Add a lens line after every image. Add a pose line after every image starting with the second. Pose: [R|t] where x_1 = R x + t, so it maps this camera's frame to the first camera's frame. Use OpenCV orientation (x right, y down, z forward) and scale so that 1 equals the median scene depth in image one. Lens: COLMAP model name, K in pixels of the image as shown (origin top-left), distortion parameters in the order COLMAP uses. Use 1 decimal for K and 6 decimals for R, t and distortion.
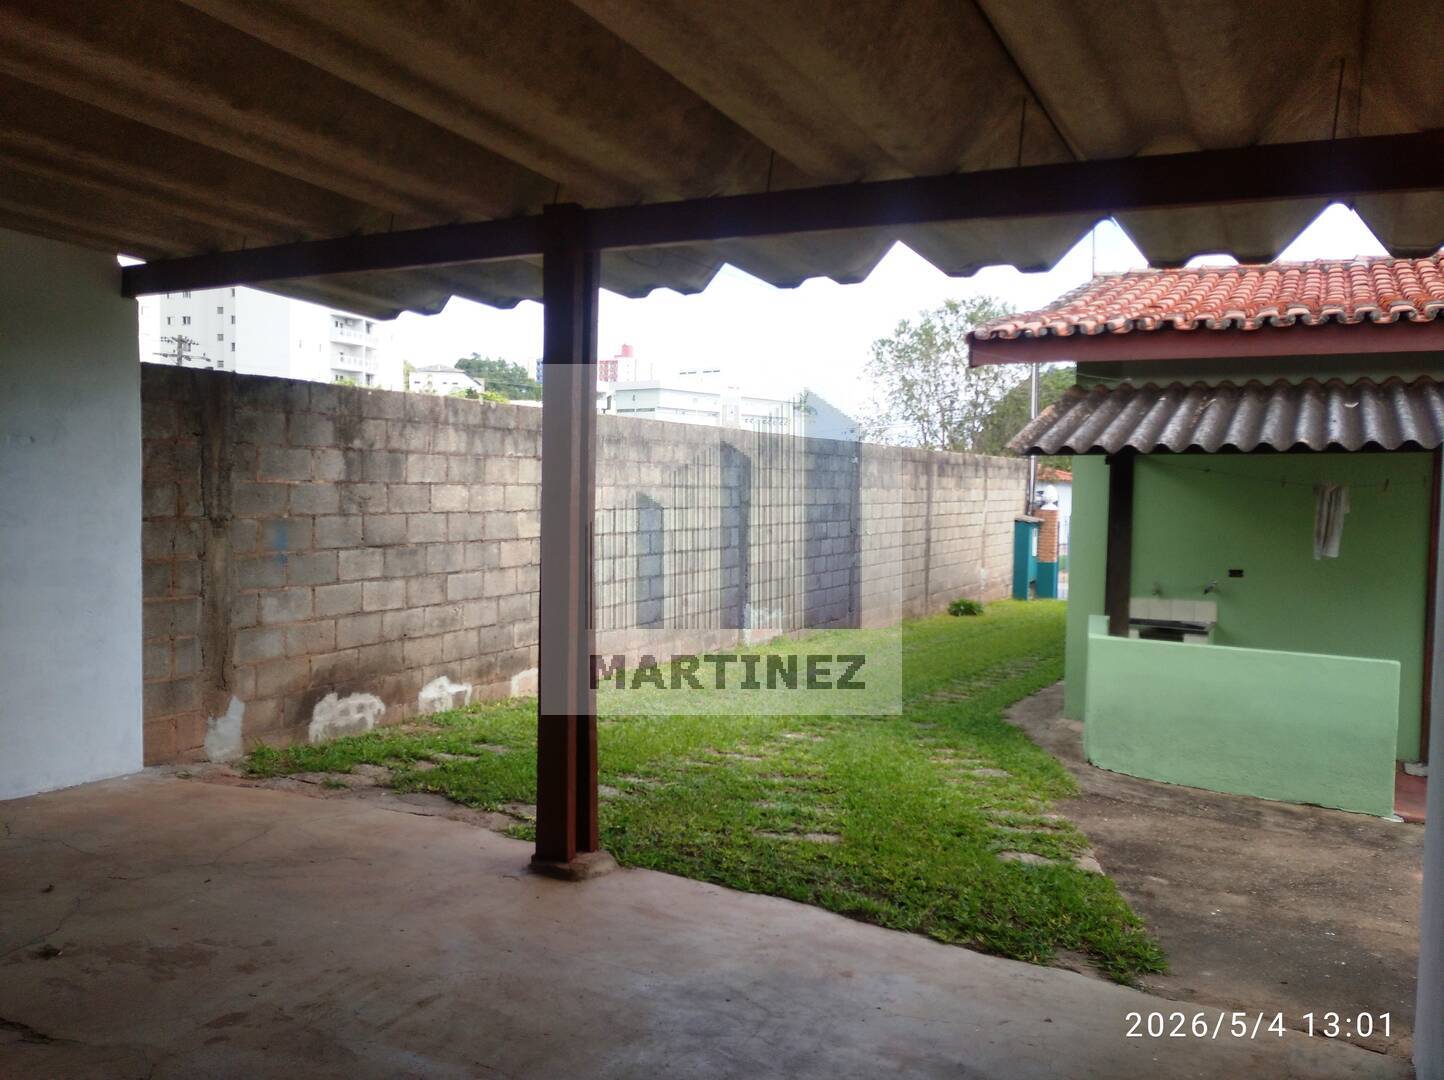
lens RADIAL K [[1151.3, 0, 693.3], [0, 1151.3, 535.3], [0, 0, 1]] dist [0.072755, -0.110473]
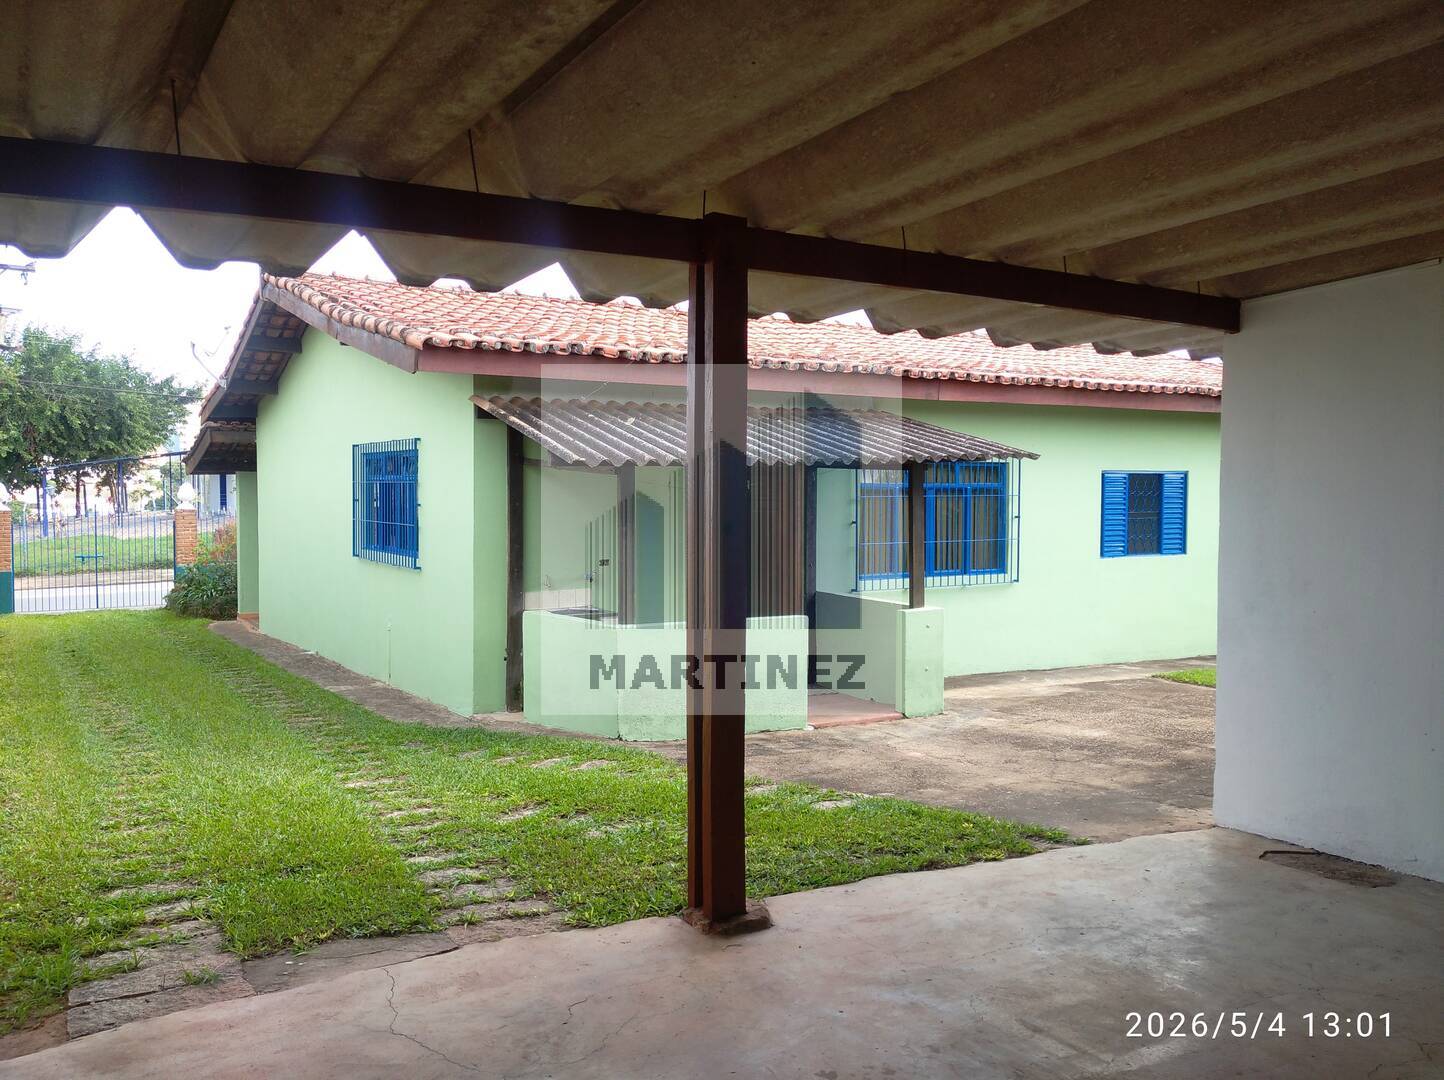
lens RADIAL K [[1181.7, 0, 709.6], [0, 1181.7, 526.3], [0, 0, 1]] dist [0.081611, -0.124974]
pose [[0.521972, -0.048095, 0.851606, -0.673834], [0.045483, 0.998558, 0.028517, -0.045173], [-0.851749, 0.023848, 0.523406, 0.364794]]
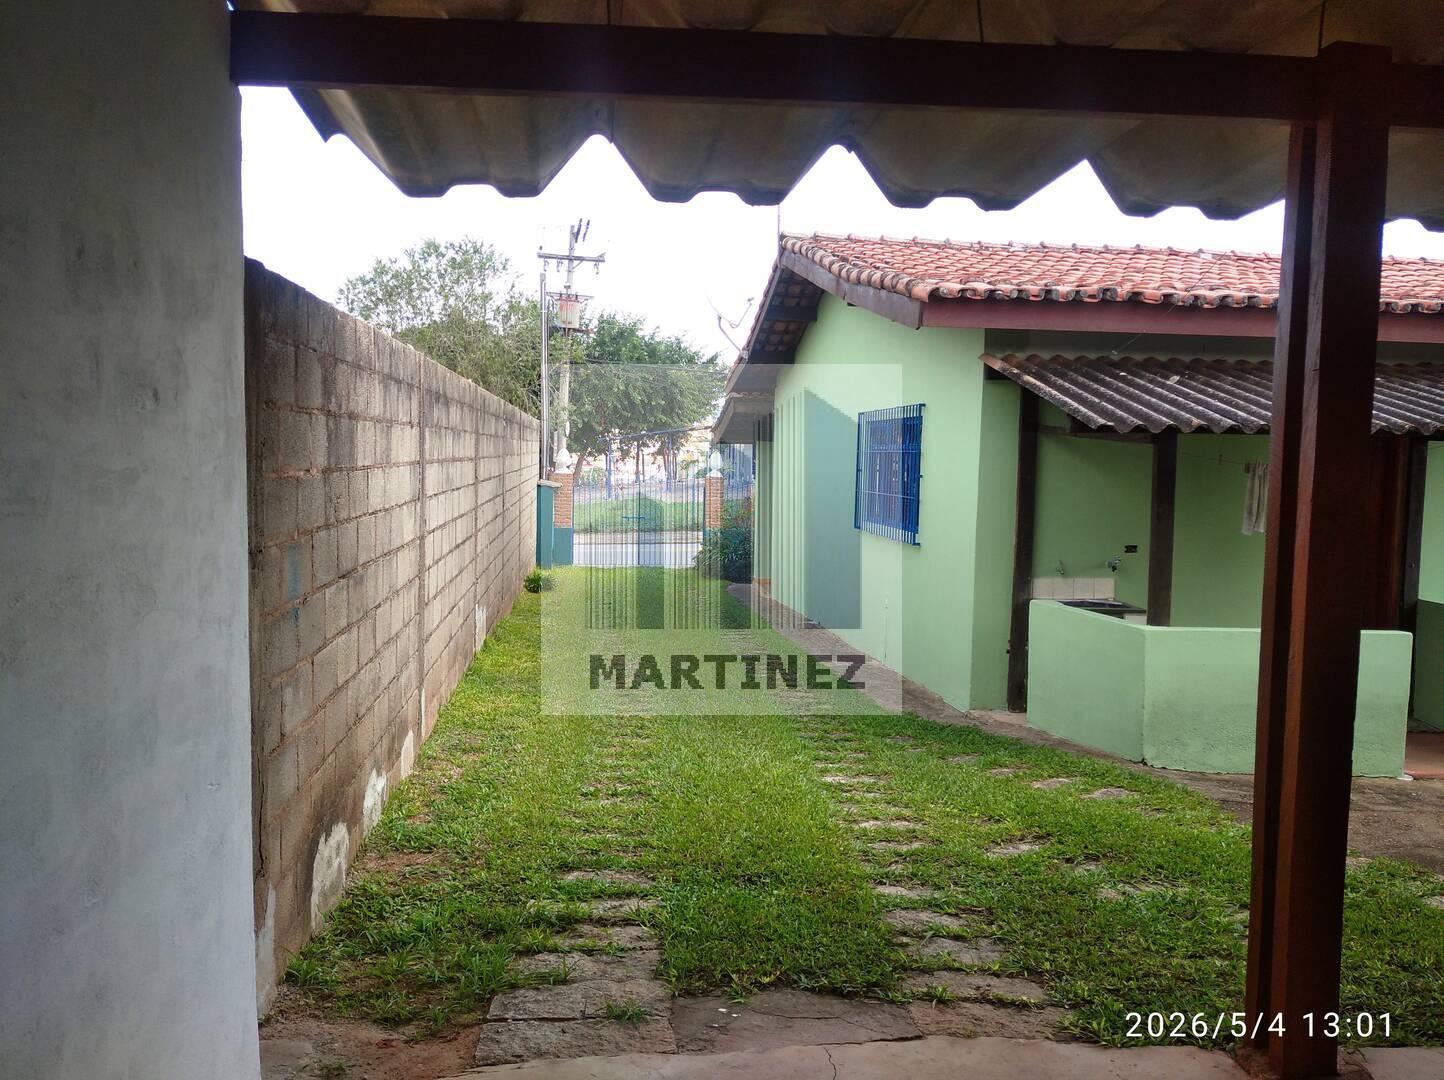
lens RADIAL K [[1181.7, 0, 709.6], [0, 1181.7, 526.3], [0, 0, 1]] dist [0.081611, -0.124974]
pose [[0.829433, -0.035502, 0.557477, -0.549625], [0.019093, 0.999197, 0.035225, -0.040081], [-0.558279, -0.018572, 0.829445, 0.462487]]
